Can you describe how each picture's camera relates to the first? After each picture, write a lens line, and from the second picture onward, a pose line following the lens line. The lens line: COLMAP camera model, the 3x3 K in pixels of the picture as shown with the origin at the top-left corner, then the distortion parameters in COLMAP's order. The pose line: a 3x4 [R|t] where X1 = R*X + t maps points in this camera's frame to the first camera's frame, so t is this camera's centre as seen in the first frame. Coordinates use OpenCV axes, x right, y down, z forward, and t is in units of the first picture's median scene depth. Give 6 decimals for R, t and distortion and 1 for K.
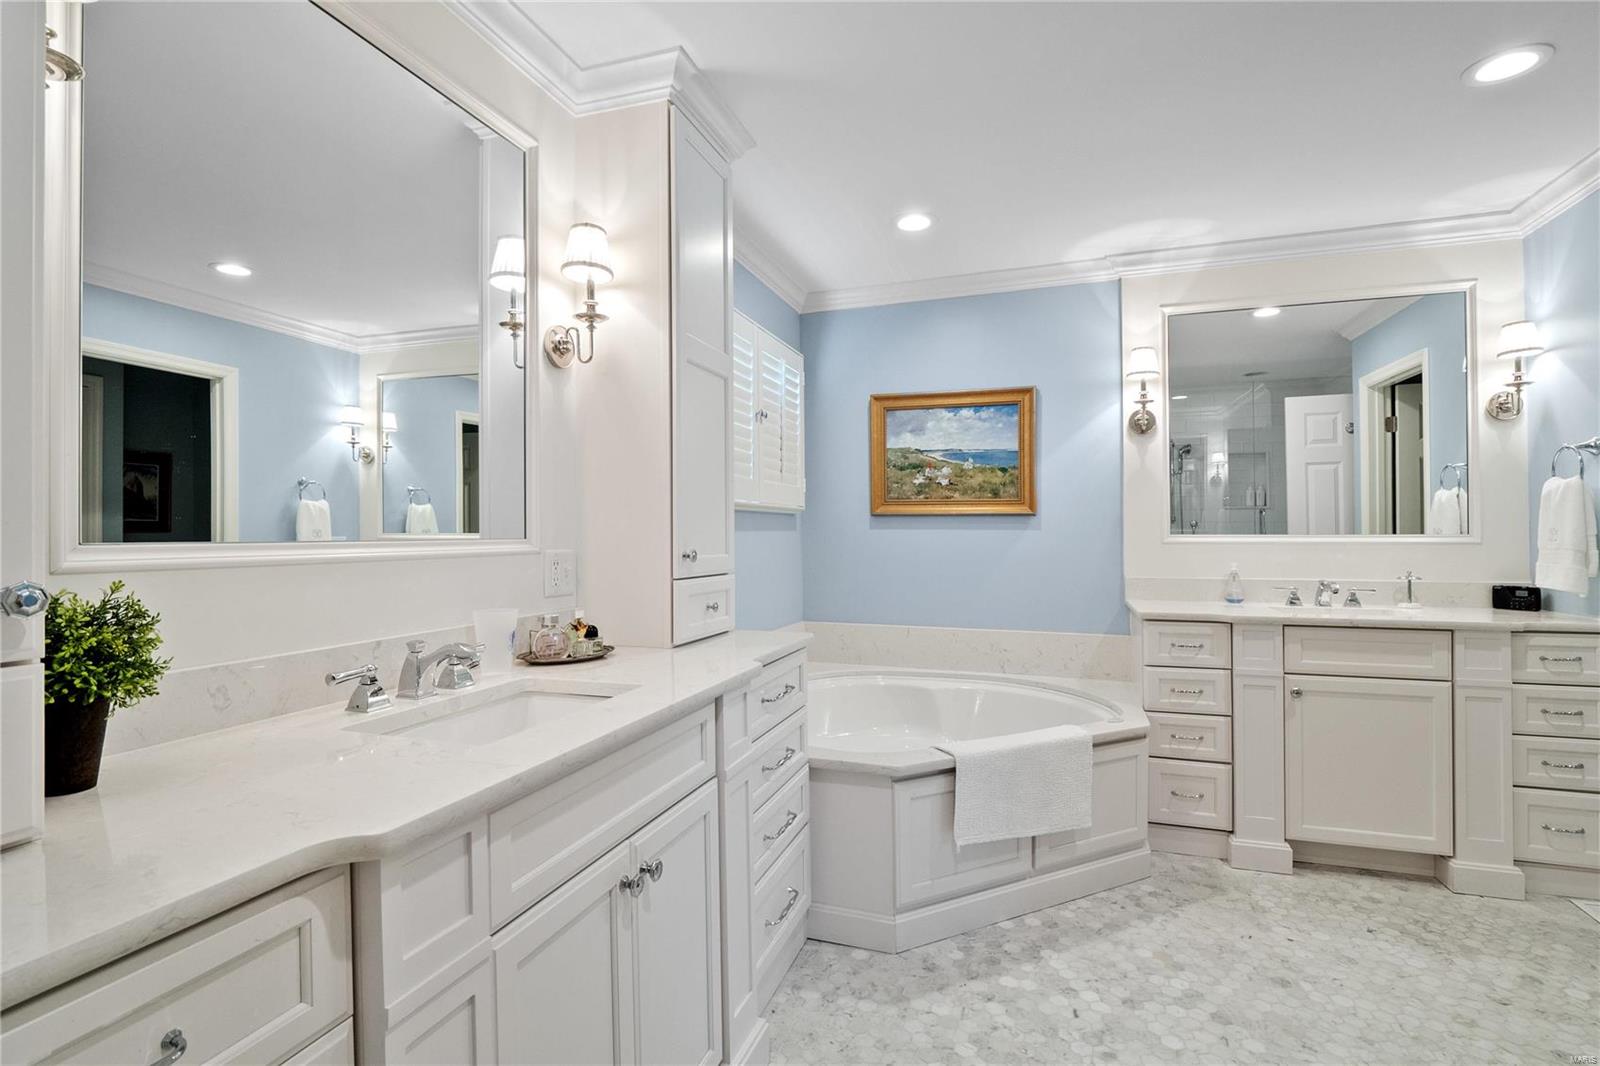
lens RADIAL K [[780.3, 0, 776.3], [0, 780.3, 534.9], [0, 0, 1]] dist [-0.013077, -0.000364]
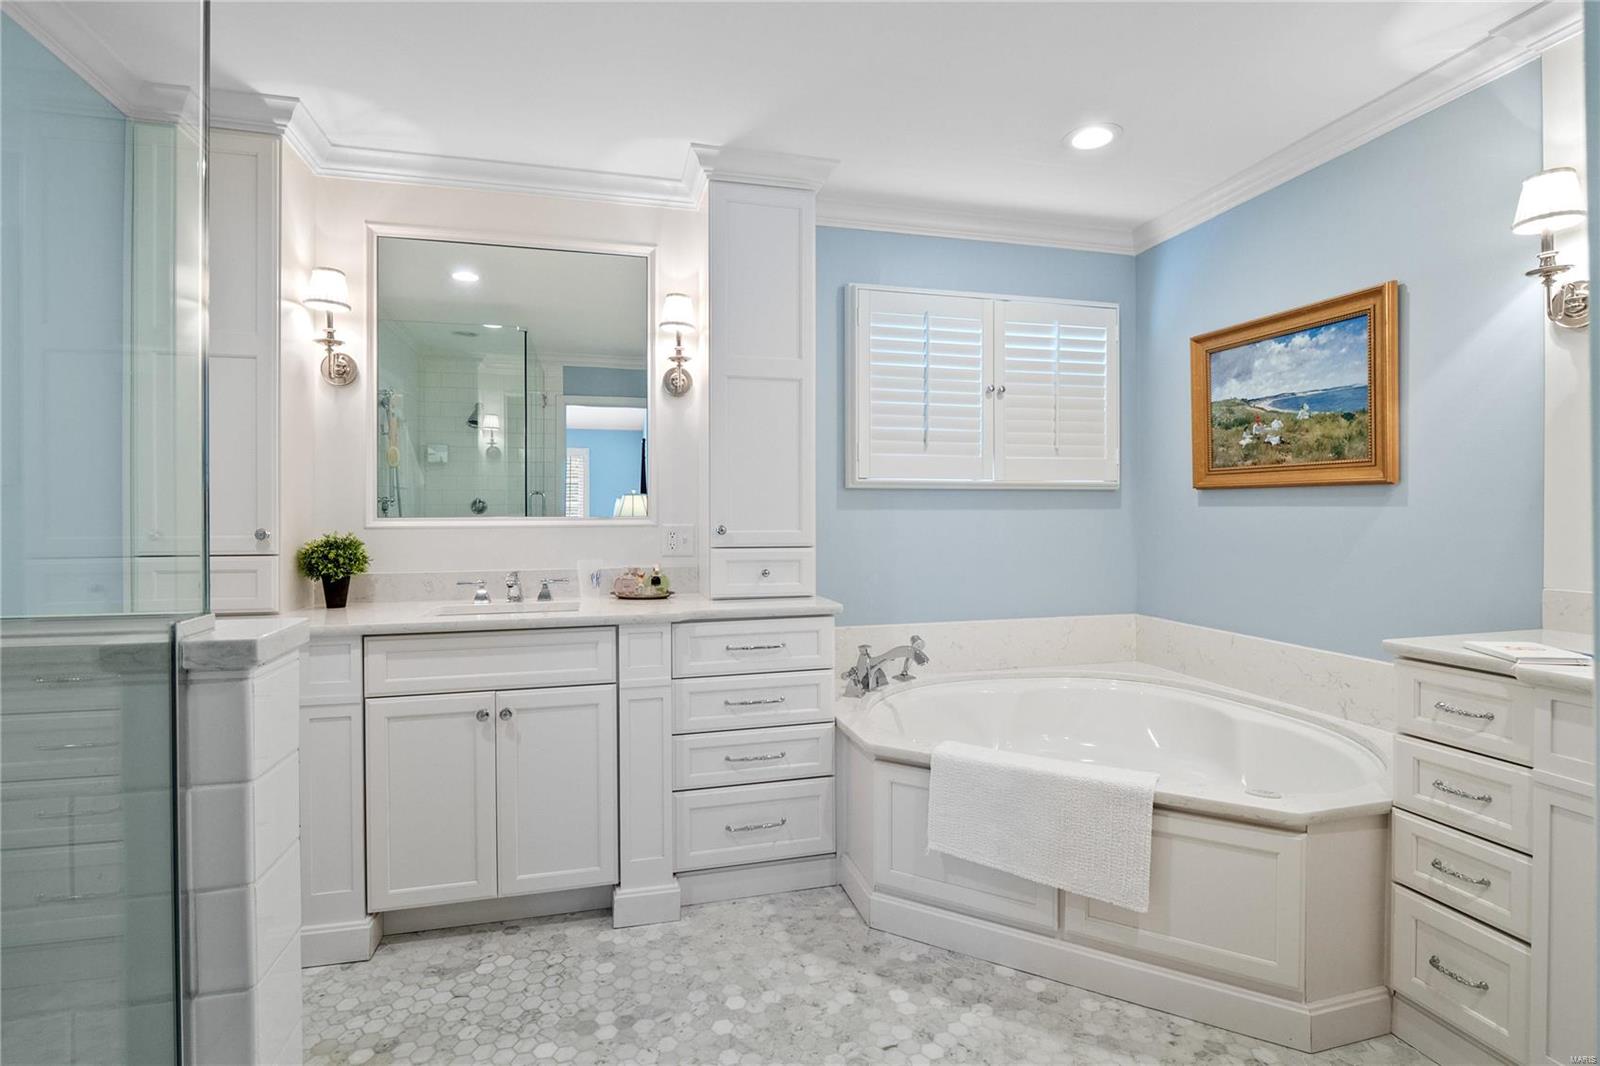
lens RADIAL K [[776.9, 0, 794.8], [0, 776.9, 524.7], [0, 0, 1]] dist [-0.000701, -0.011939]
pose [[0.536211, 0.013086, -0.843982, 0.599790], [0.001652, 0.999862, 0.016553, -0.002162], [0.844082, -0.010271, 0.536115, 0.239897]]
